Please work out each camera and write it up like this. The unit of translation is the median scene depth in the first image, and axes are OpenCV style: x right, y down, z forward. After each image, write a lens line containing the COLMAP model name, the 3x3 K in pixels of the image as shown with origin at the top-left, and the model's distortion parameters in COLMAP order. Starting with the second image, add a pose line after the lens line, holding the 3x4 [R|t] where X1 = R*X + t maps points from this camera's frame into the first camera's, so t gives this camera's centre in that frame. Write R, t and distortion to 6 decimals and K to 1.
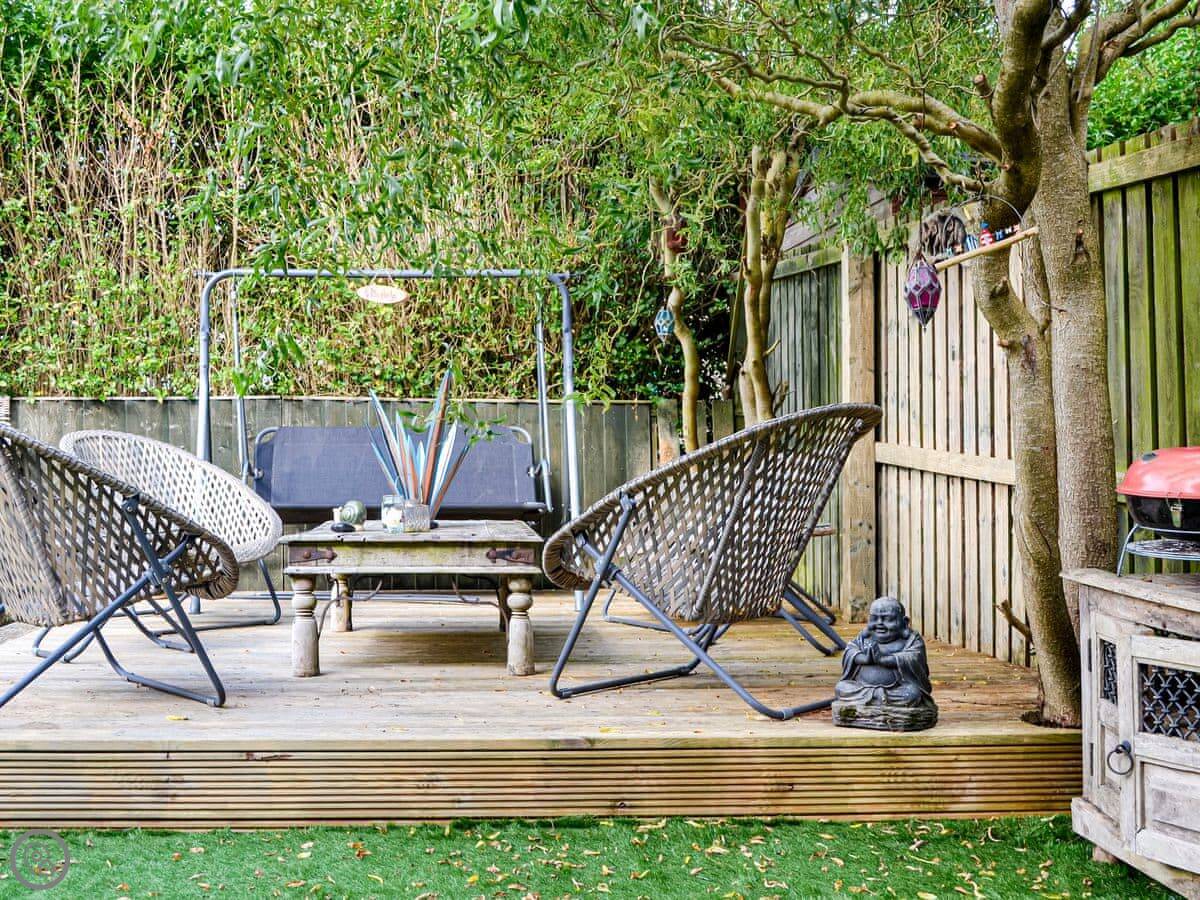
lens RADIAL K [[1417.5, 0, 598.1], [0, 1417.5, 427.5], [0, 0, 1]] dist [-0.059952, -0.000917]
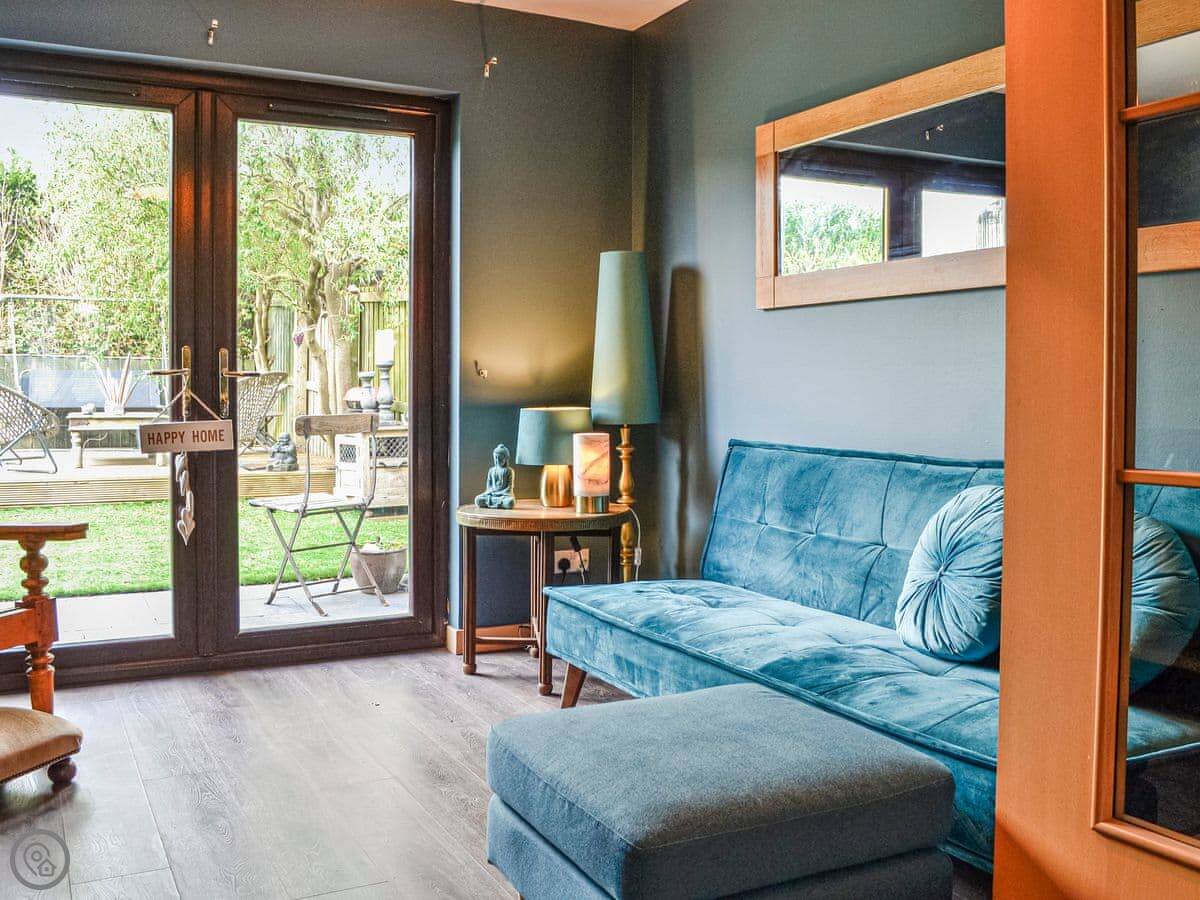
lens RADIAL K [[1080.3, 0, 596.8], [0, 1080.3, 391.9], [0, 0, 1]] dist [-0.088139, 0.016162]
pose [[0.934536, 0.005162, 0.355831, -0.000341], [-0.016207, 0.999475, 0.028068, -0.041257], [-0.355499, -0.031998, 0.934129, -1.229687]]
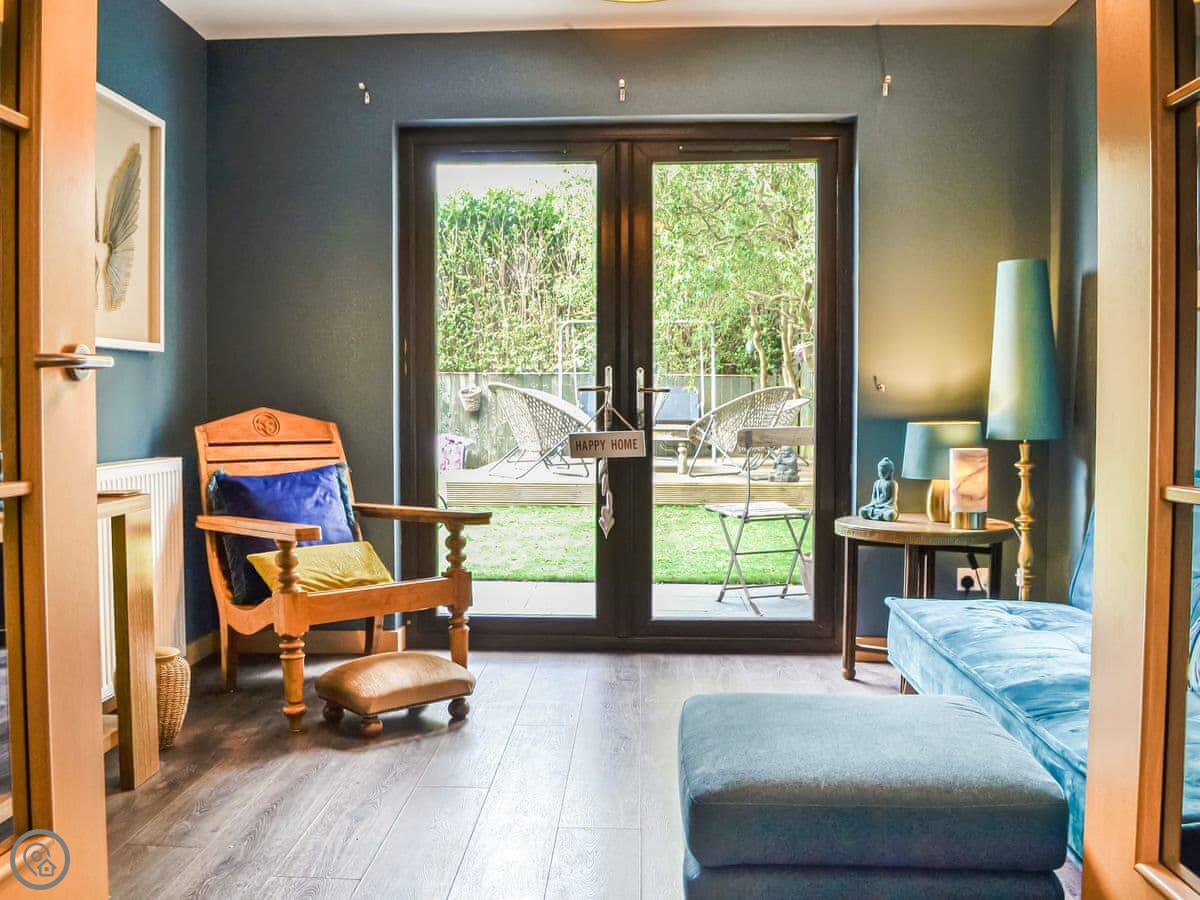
lens RADIAL K [[1104.1, 0, 598.5], [0, 1104.1, 412.1], [0, 0, 1]] dist [-0.096956, 0.002018]
pose [[0.984494, 0.007766, -0.175244, 0.178538], [-0.001153, 0.999284, 0.037807, -0.044689], [0.175412, -0.037019, 0.983799, -1.323300]]
